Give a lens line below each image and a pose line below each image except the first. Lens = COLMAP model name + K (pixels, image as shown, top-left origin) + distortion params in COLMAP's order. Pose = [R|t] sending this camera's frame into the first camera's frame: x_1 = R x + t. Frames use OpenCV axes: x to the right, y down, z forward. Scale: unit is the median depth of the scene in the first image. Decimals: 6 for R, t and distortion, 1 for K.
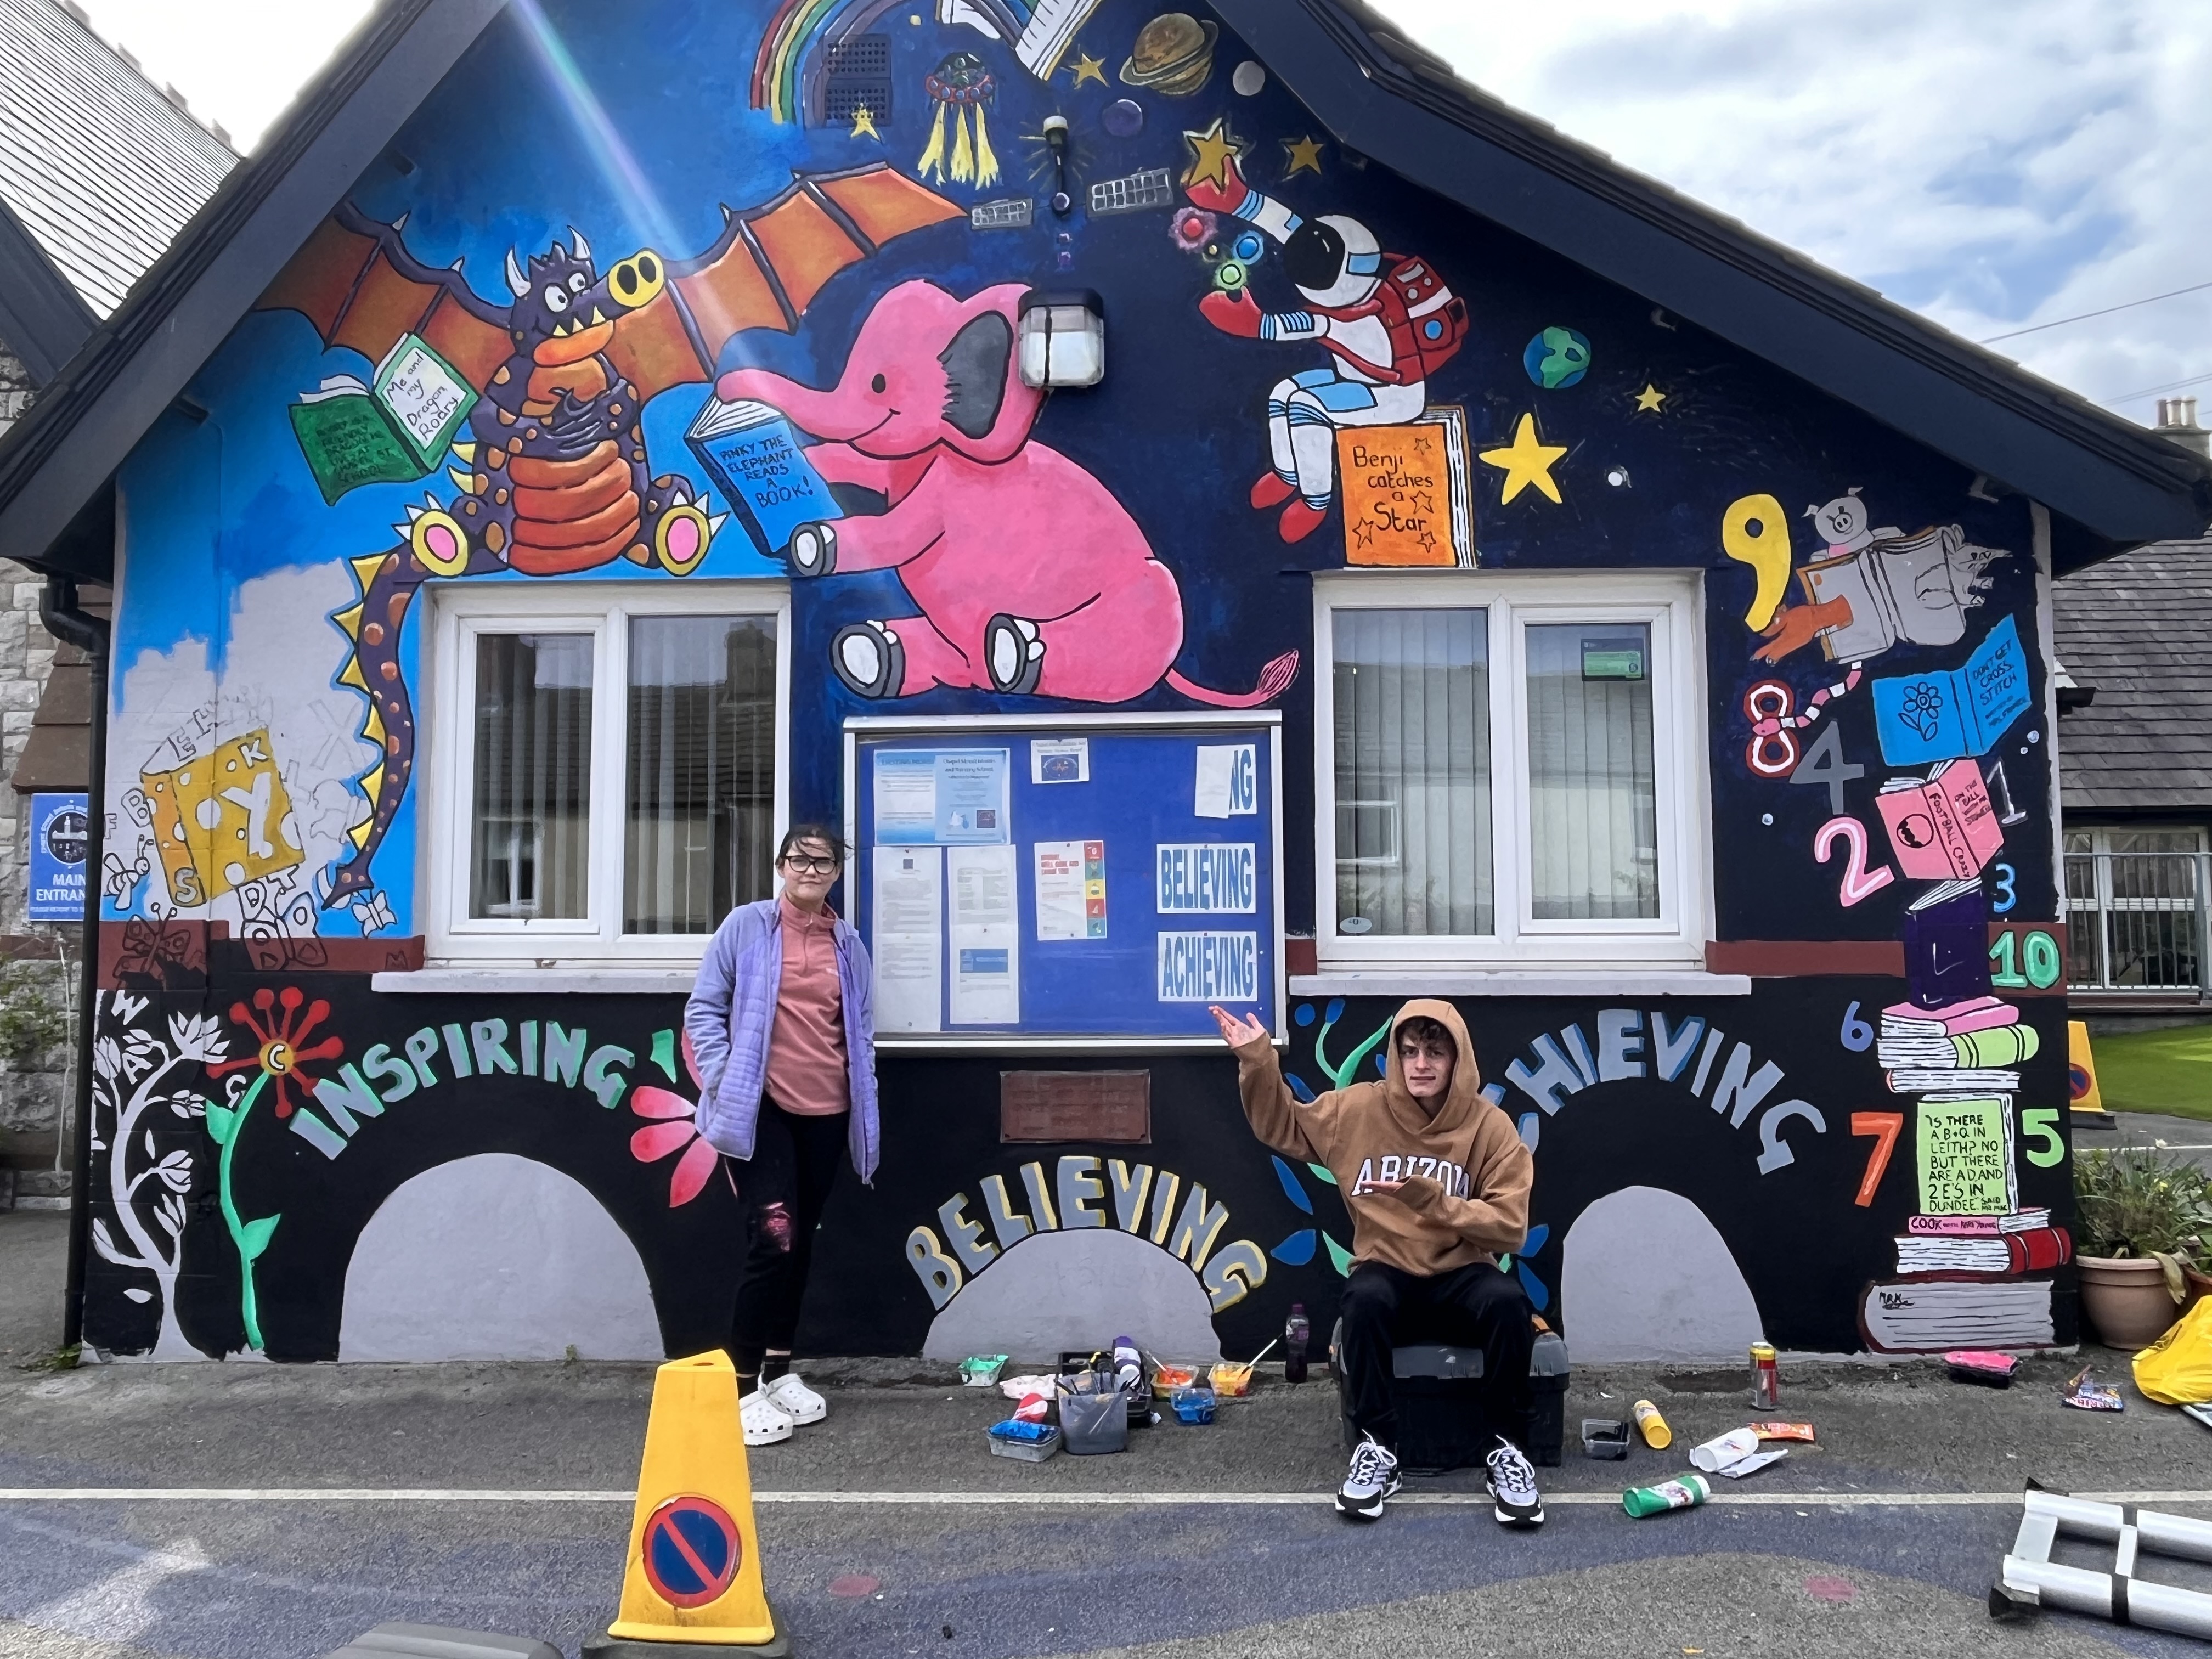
lens RADIAL K [[1599.7, 0, 1104.4], [0, 1599.7, 810.4], [0, 0, 1]] dist [-0.001652, -0.000701]
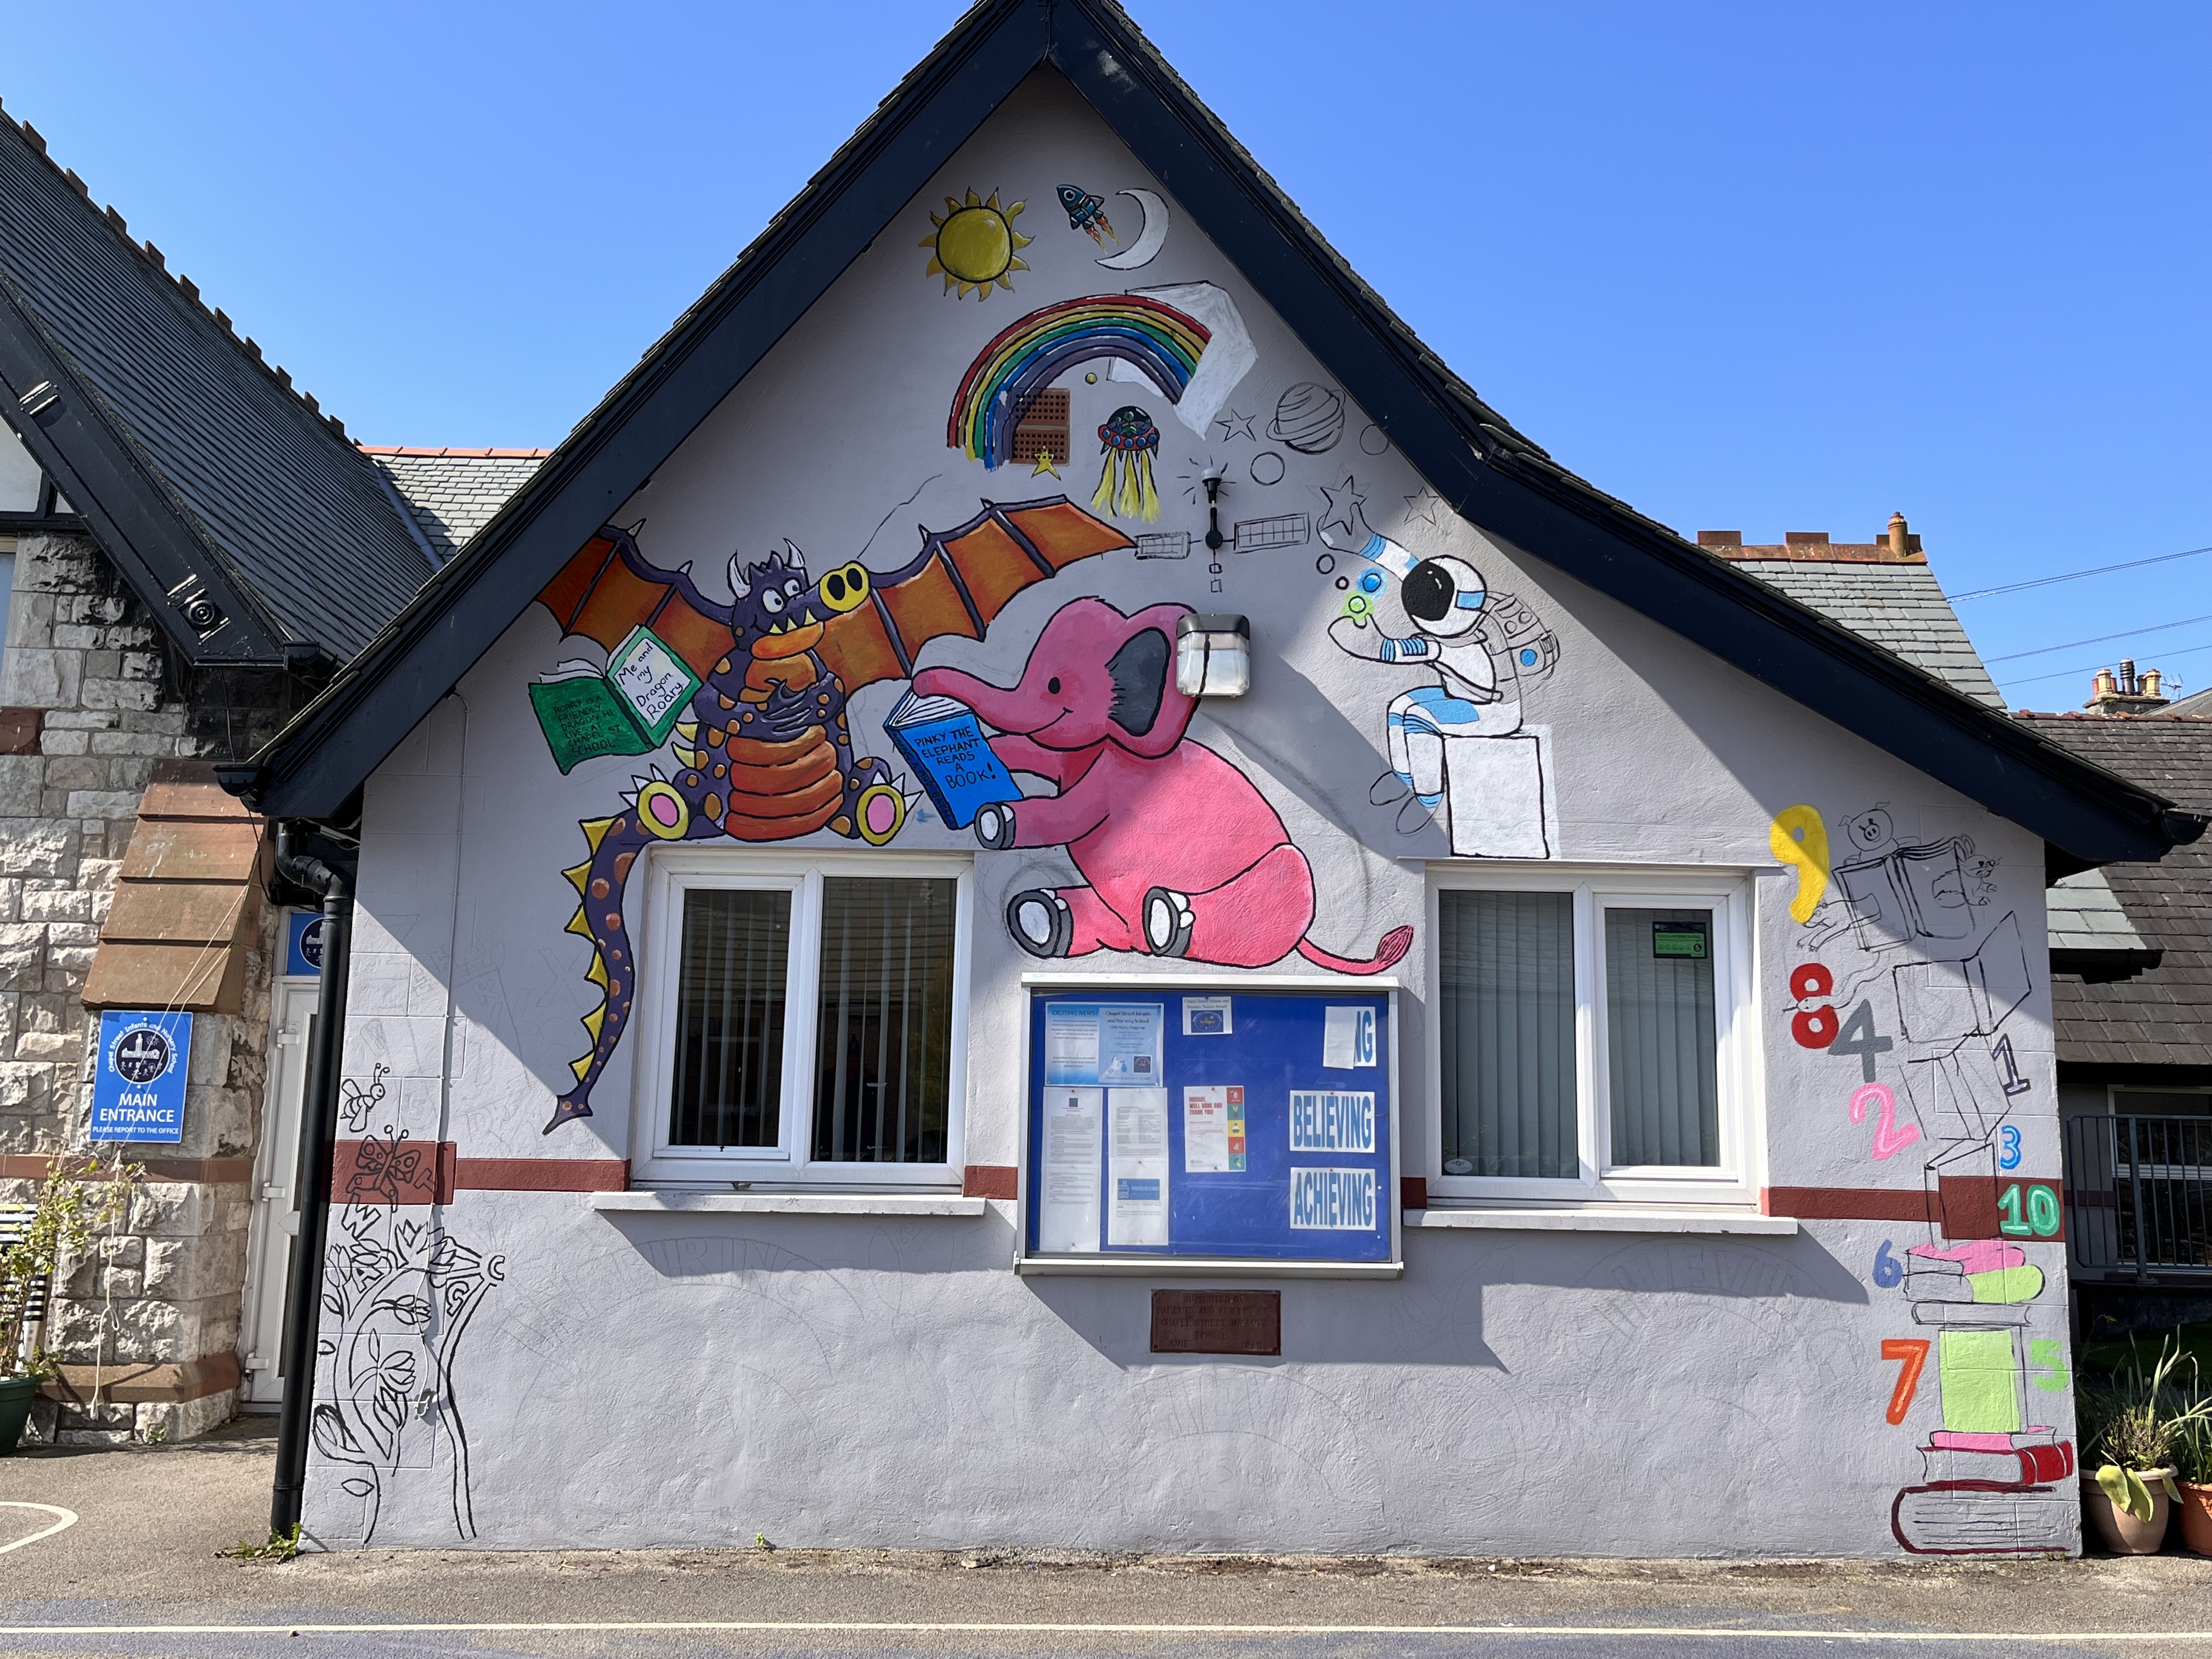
lens RADIAL K [[2097.1, 0, 1135.9], [0, 2097.1, 824.5], [0, 0, 1]] dist [0.049944, 0.000000]
pose [[0.998435, 0.028819, 0.047933, -0.155708], [-0.024134, 0.995127, -0.095599, -0.022624], [-0.050455, 0.094293, 0.994265, -0.520383]]
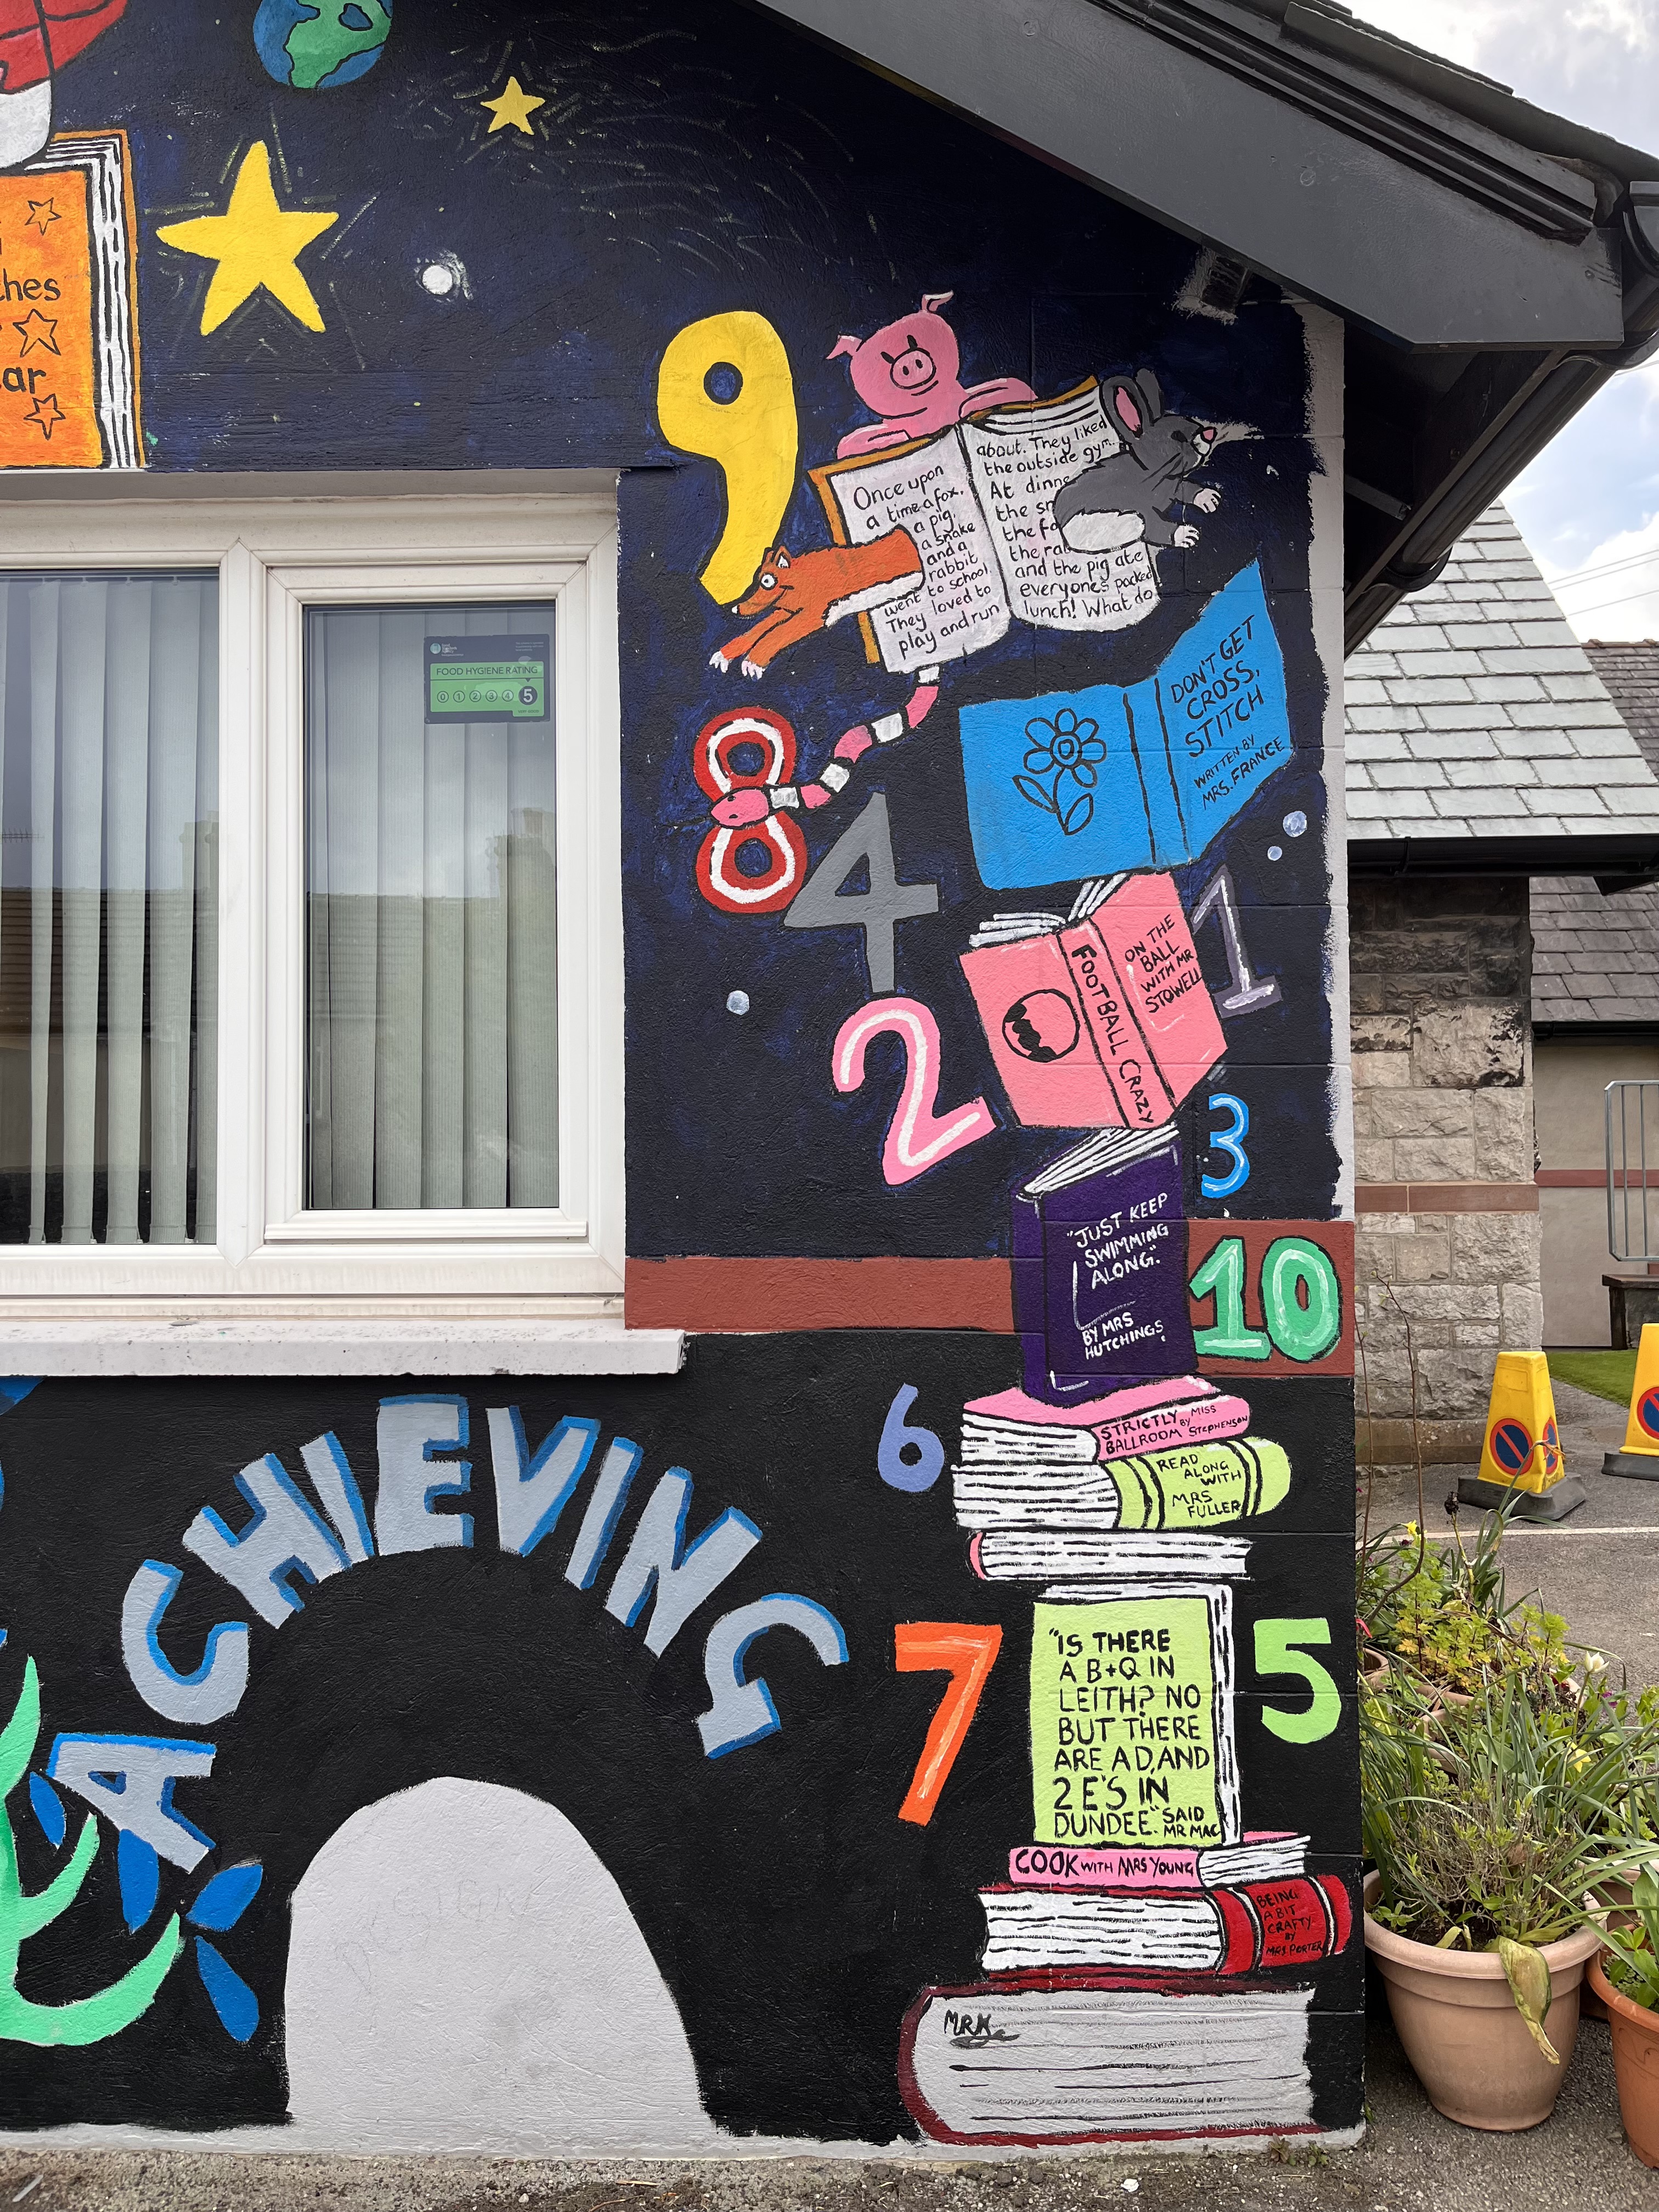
lens RADIAL K [[1694.8, 0, 831.3], [0, 1694.8, 1087.3], [0, 0, 1]] dist [0.064879, -0.079706]
pose [[0.999984, -0.001841, 0.005291, 0.430059], [0.001688, 0.999585, 0.028768, 0.016201], [-0.005342, -0.028759, 0.999572, 0.484712]]
